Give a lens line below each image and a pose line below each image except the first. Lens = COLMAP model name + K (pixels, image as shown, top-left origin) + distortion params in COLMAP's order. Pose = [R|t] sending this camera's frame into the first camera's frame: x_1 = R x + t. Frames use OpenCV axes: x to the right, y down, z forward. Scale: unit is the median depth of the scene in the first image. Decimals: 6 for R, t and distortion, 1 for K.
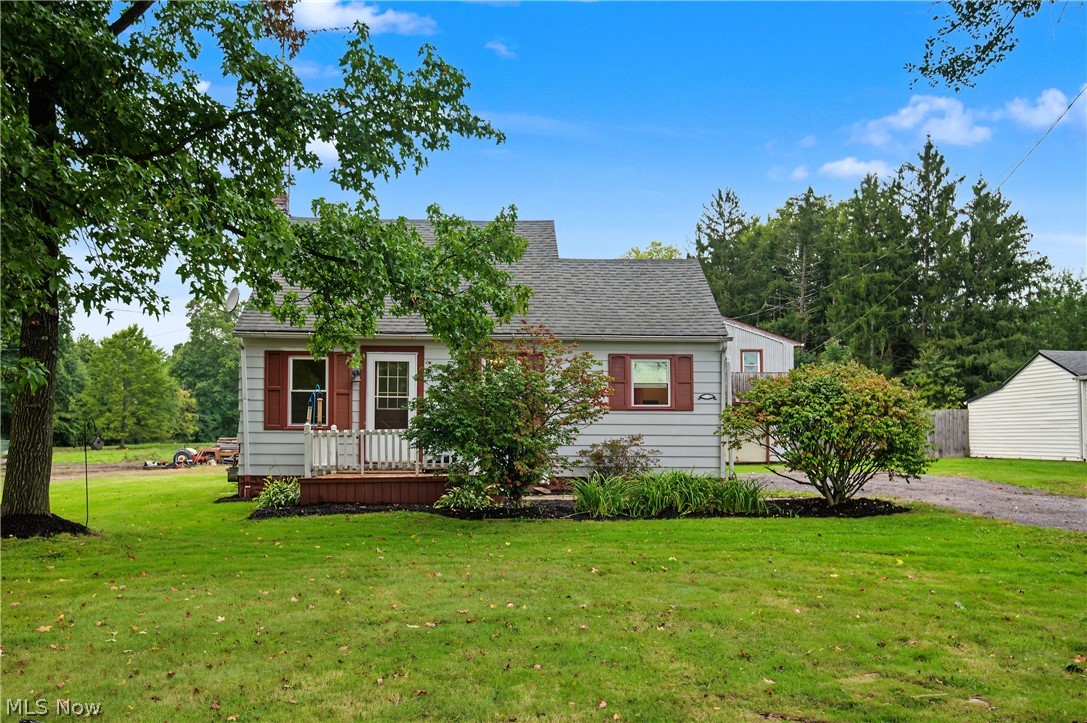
lens RADIAL K [[1008.5, 0, 543.5], [0, 1008.5, 361.5], [0, 0, 1]] dist [0.040273, 0.003124]
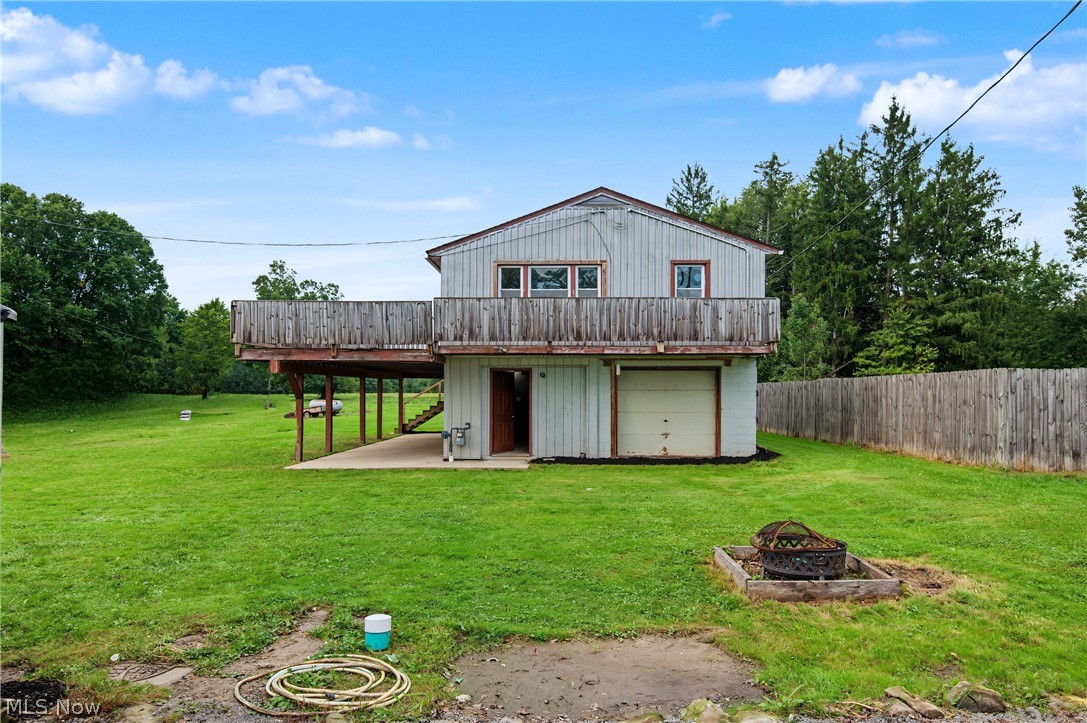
lens RADIAL K [[719.6, 0, 546.7], [0, 719.6, 345.2], [0, 0, 1]] dist [-0.001845, 0.000966]
pose [[0.999227, 0.005324, -0.038959, 0.070246], [-0.004821, 0.999904, 0.012993, 0.015269], [0.039025, -0.012795, 0.999156, 0.294415]]
